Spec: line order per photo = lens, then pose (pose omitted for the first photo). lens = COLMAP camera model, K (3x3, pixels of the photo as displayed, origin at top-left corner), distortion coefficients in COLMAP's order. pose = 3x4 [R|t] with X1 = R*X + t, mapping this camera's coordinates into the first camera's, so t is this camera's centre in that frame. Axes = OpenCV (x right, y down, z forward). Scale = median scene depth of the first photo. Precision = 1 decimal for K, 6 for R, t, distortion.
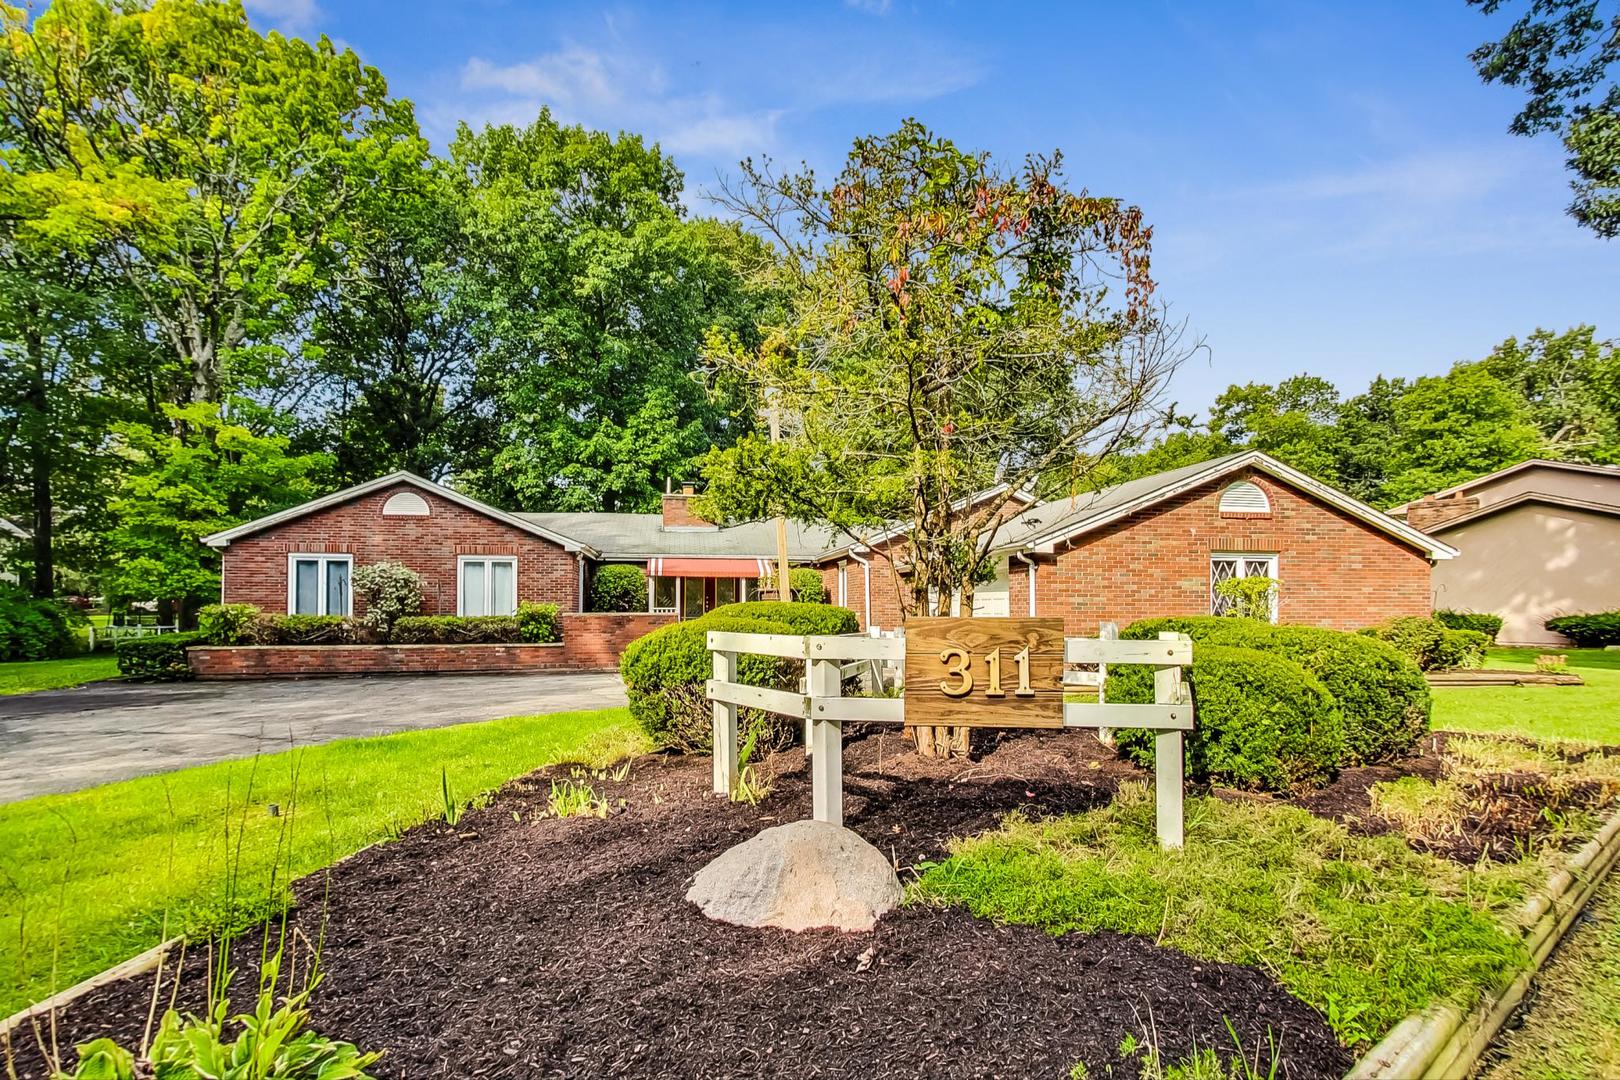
lens RADIAL K [[763.8, 0, 827.5], [0, 763.8, 606.8], [0, 0, 1]] dist [0.010093, -0.000132]
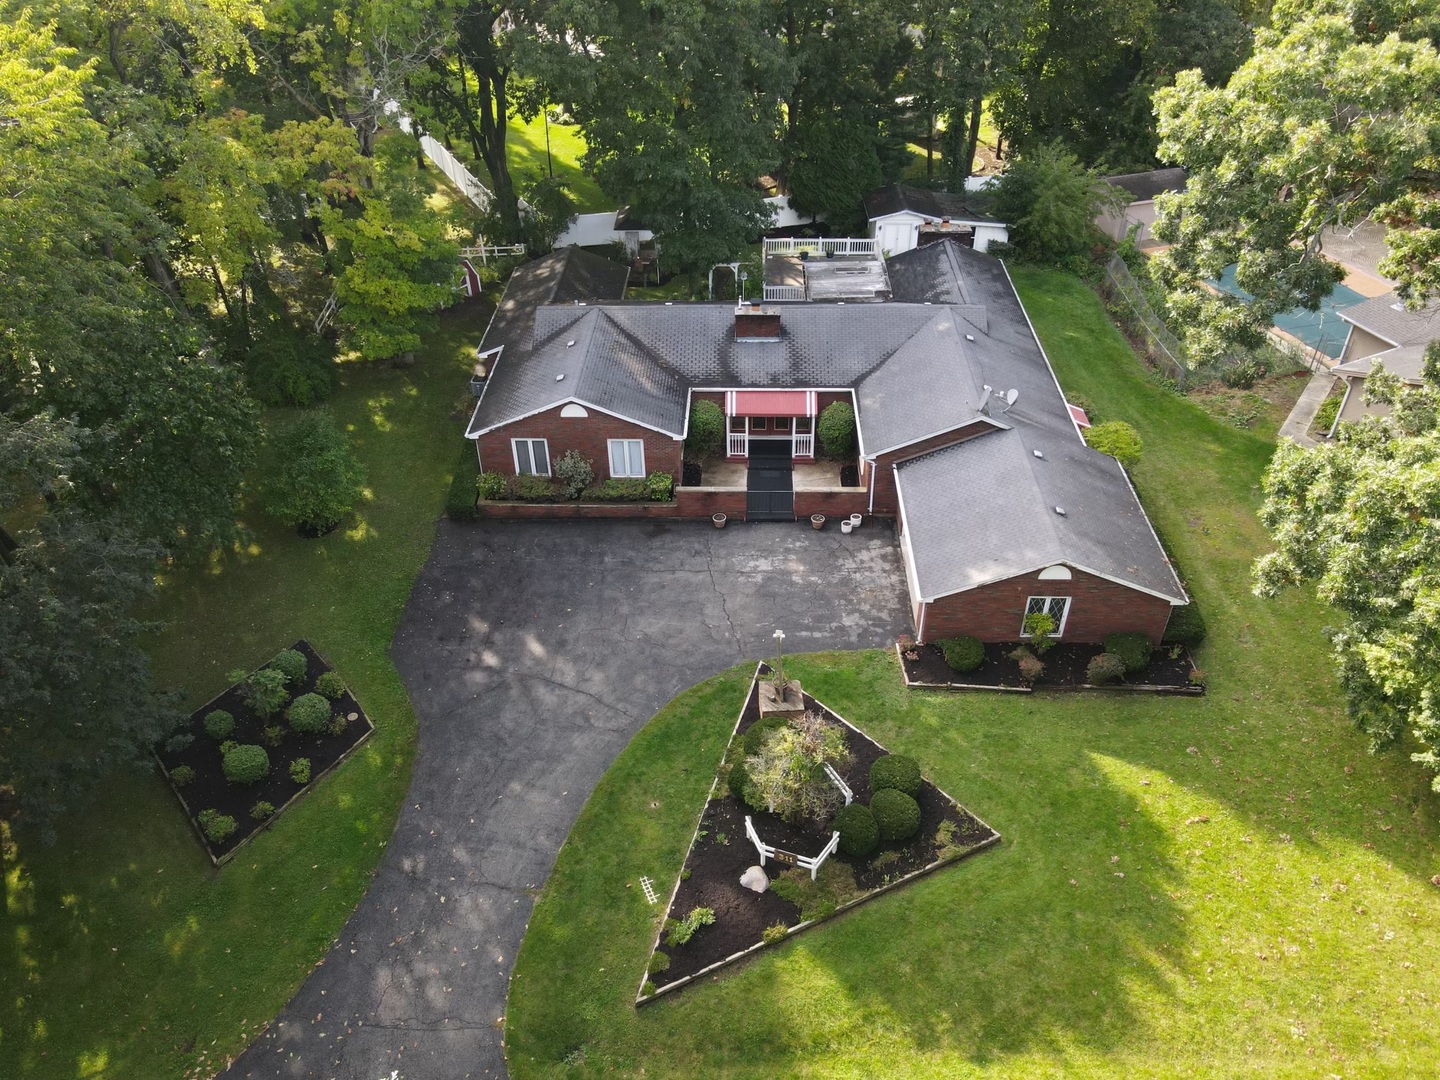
lens RADIAL K [[1022.7, 0, 724.6], [0, 1022.7, 534.1], [0, 0, 1]] dist [0.008669, 0.011860]
pose [[0.975903, 0.125625, -0.178412, 0.150944], [0.011096, 0.788014, 0.615557, -1.246181], [0.217921, -0.602704, 0.767632, -0.689934]]
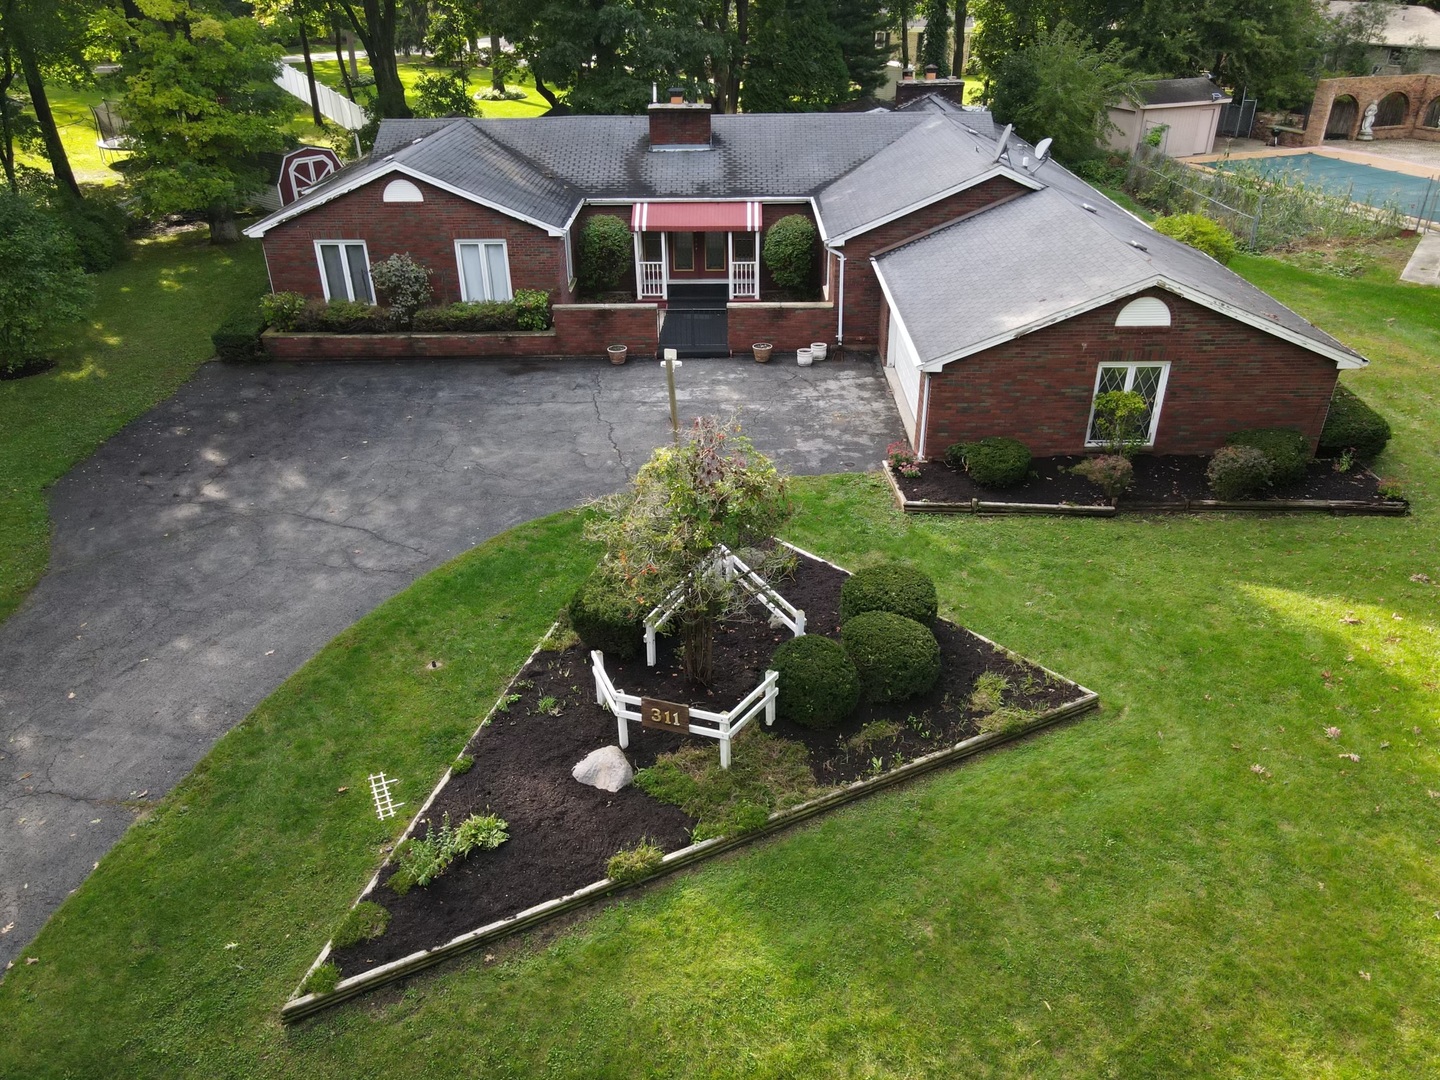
lens RADIAL K [[1022.7, 0, 721.6], [0, 1022.7, 541.4], [0, 0, 1]] dist [0.008669, 0.011860]
pose [[0.979073, 0.091461, -0.181801, 0.187806], [0.013150, 0.863024, 0.504991, -0.438299], [0.203086, -0.496814, 0.843761, -0.352100]]
